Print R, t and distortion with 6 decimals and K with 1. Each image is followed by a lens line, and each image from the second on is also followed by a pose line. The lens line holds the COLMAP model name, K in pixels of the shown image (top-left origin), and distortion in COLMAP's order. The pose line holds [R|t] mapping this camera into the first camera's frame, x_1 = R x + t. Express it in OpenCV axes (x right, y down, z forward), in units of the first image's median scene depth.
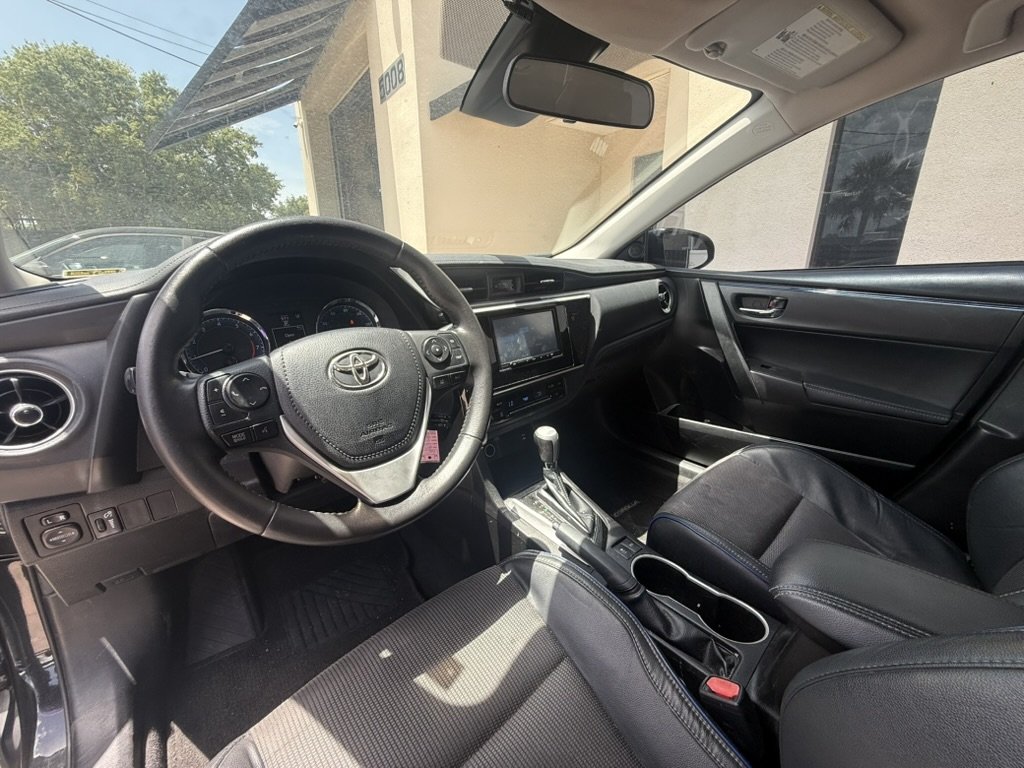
lens RADIAL K [[408.6, 0, 512.0], [0, 408.6, 384.0], [0, 0, 1]] dist [-0.000179, 0.000044]
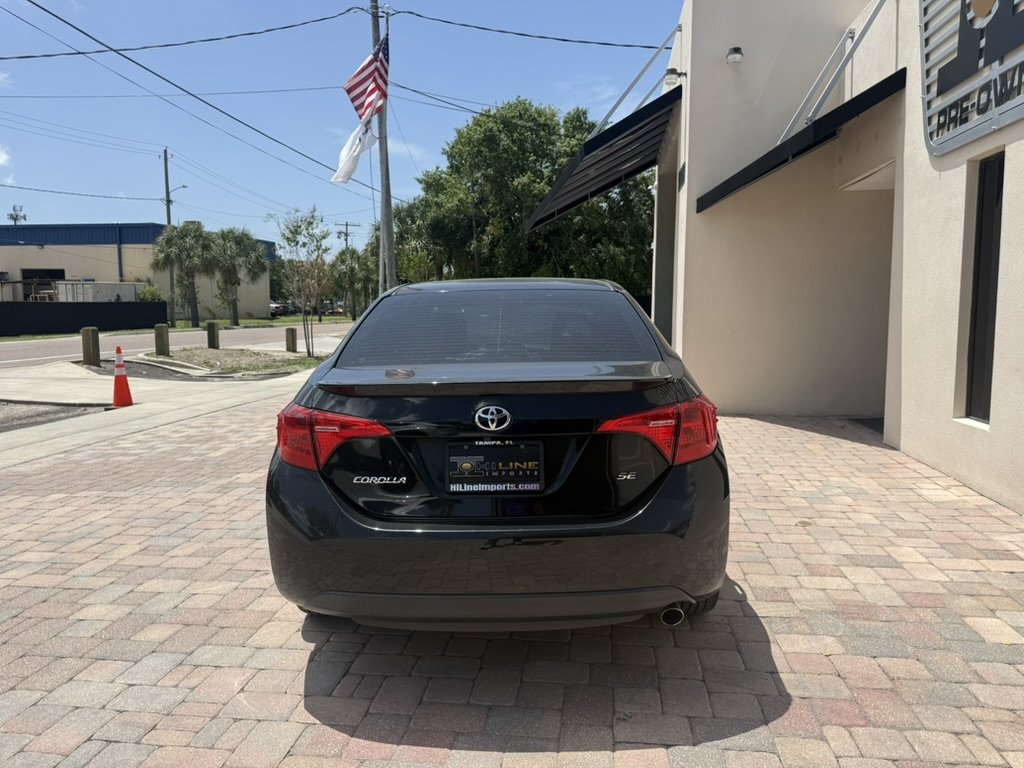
lens RADIAL K [[718.8, 0, 512.0], [0, 718.8, 384.0], [0, 0, 1]] dist [0.099366, -0.140442]
pose [[0.731735, 0.077982, -0.677114, 2.400009], [-0.206027, 0.972268, -0.110672, 0.406285], [0.649705, 0.220486, 0.727509, -1.996786]]
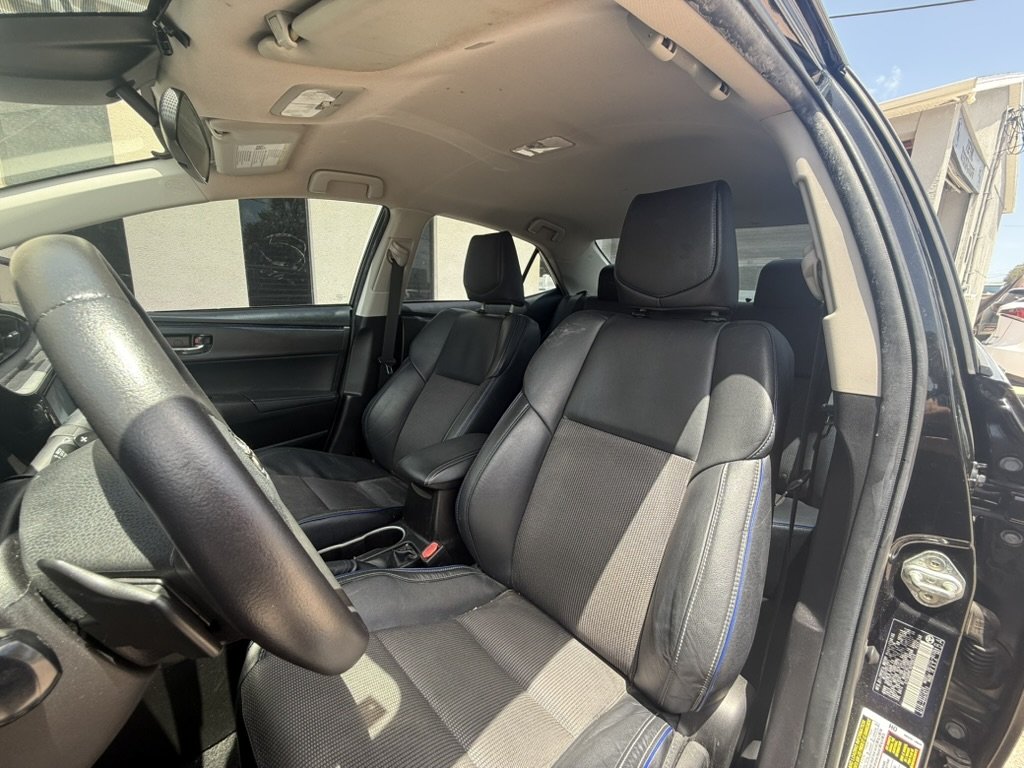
lens RADIAL K [[408.6, 0, 512.0], [0, 408.6, 384.0], [0, 0, 1]] dist [-0.000179, 0.000044]
pose [[-0.036593, -0.193384, 0.980440, -0.360176], [0.270991, 0.942416, 0.195998, -0.055241], [-0.961886, 0.272863, 0.017920, 0.154489]]
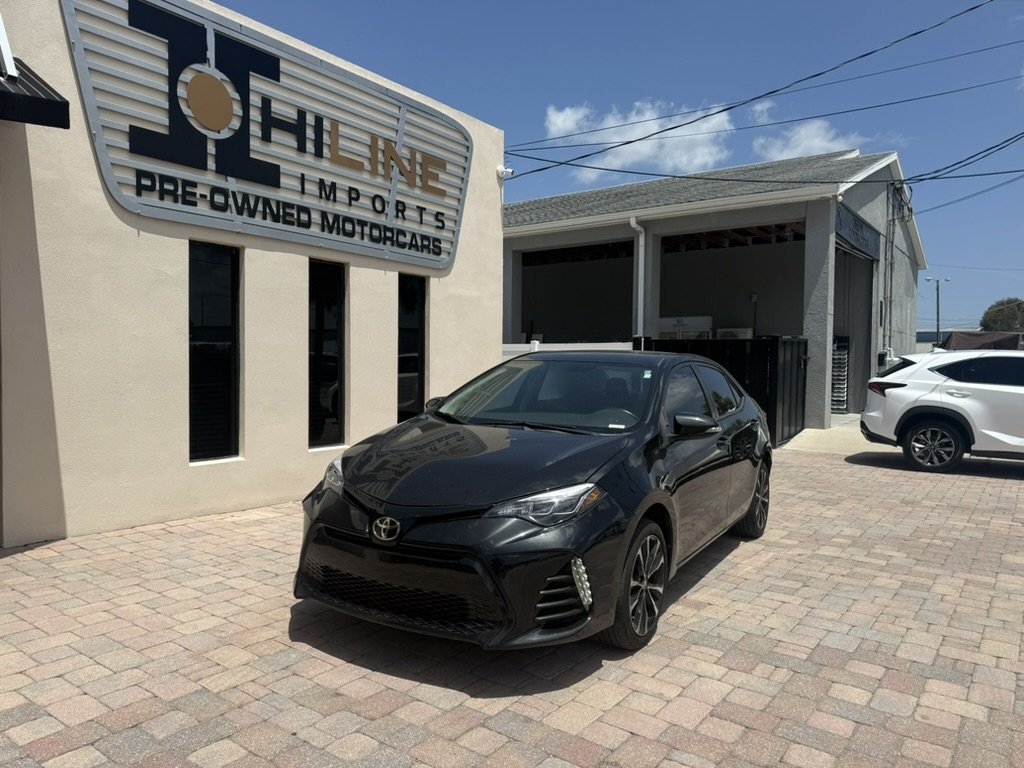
lens RADIAL K [[720.6, 0, 511.6], [0, 720.6, 386.7], [0, 0, 1]] dist [0.043995, -0.049067]
pose [[-0.311187, -0.025008, 0.950019, -2.988891], [0.270269, 0.956048, 0.113696, -0.710544], [-0.911108, 0.292142, -0.290751, 1.642715]]
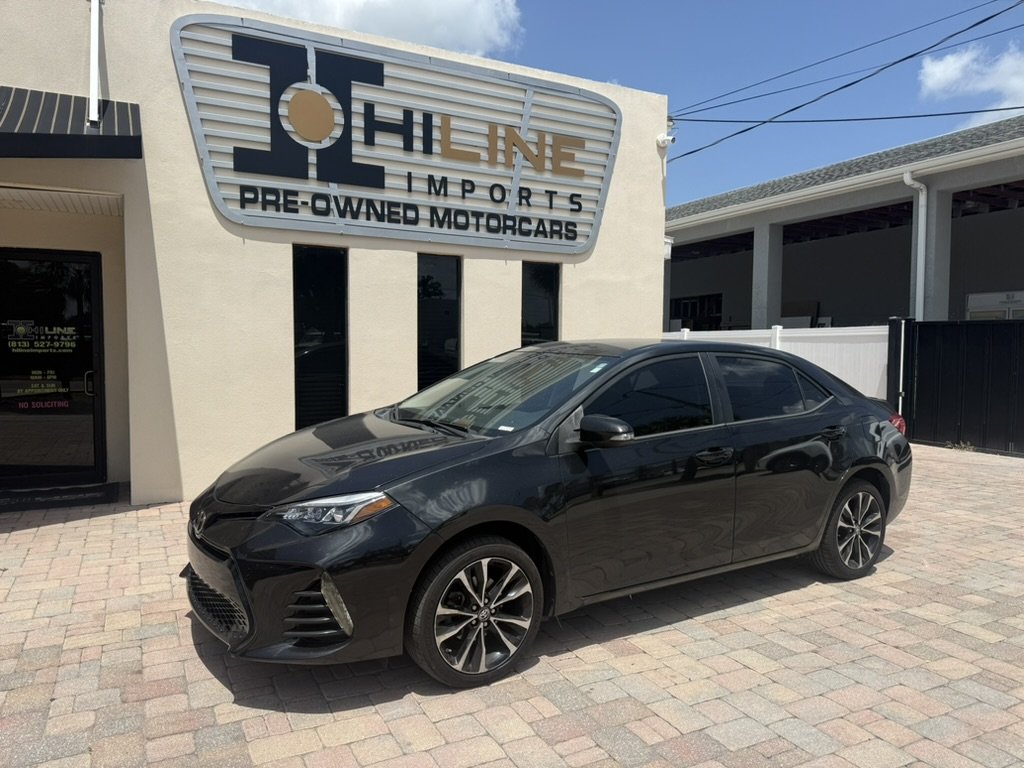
lens RADIAL K [[718.8, 0, 512.0], [0, 718.8, 384.0], [0, 0, 1]] dist [0.099366, -0.140442]
pose [[0.141788, -0.039020, 0.989128, -2.865576], [0.283152, 0.959071, -0.002754, -0.277612], [-0.948536, 0.280464, 0.147034, 0.123721]]
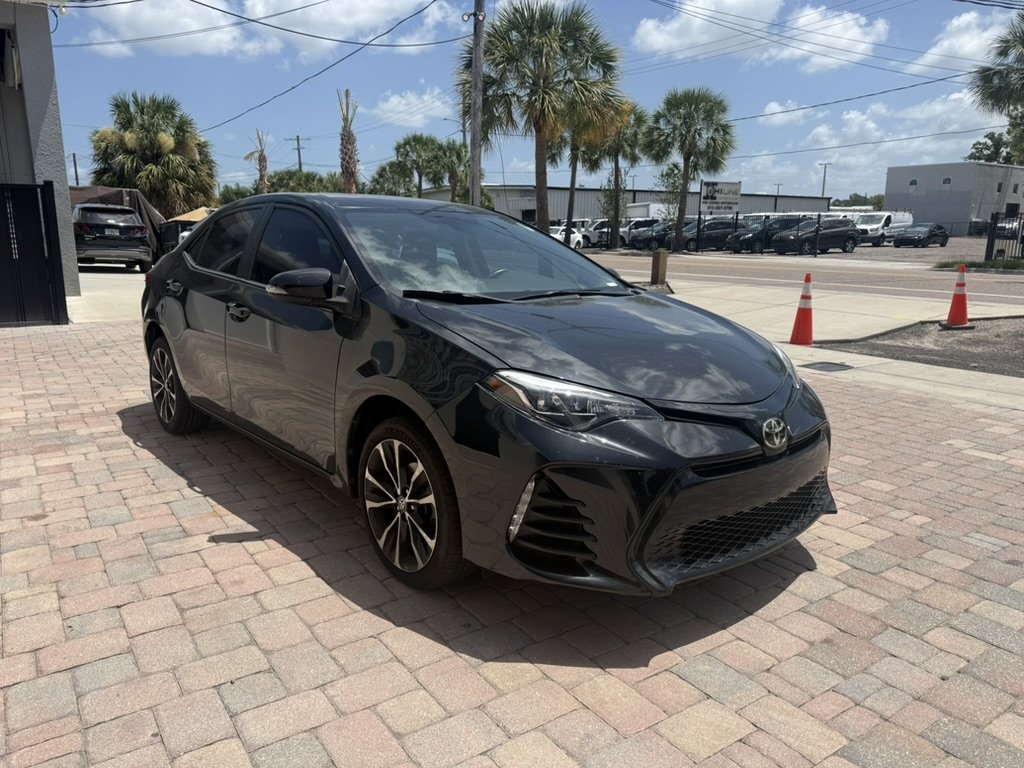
lens RADIAL K [[724.7, 0, 508.6], [0, 724.7, 383.7], [0, 0, 1]] dist [0.033339, -0.038673]
pose [[-0.999880, 0.000830, 0.015491, -0.212418], [0.008255, 0.873923, 0.485994, -1.064497], [-0.013135, 0.486064, -0.873825, 2.890580]]
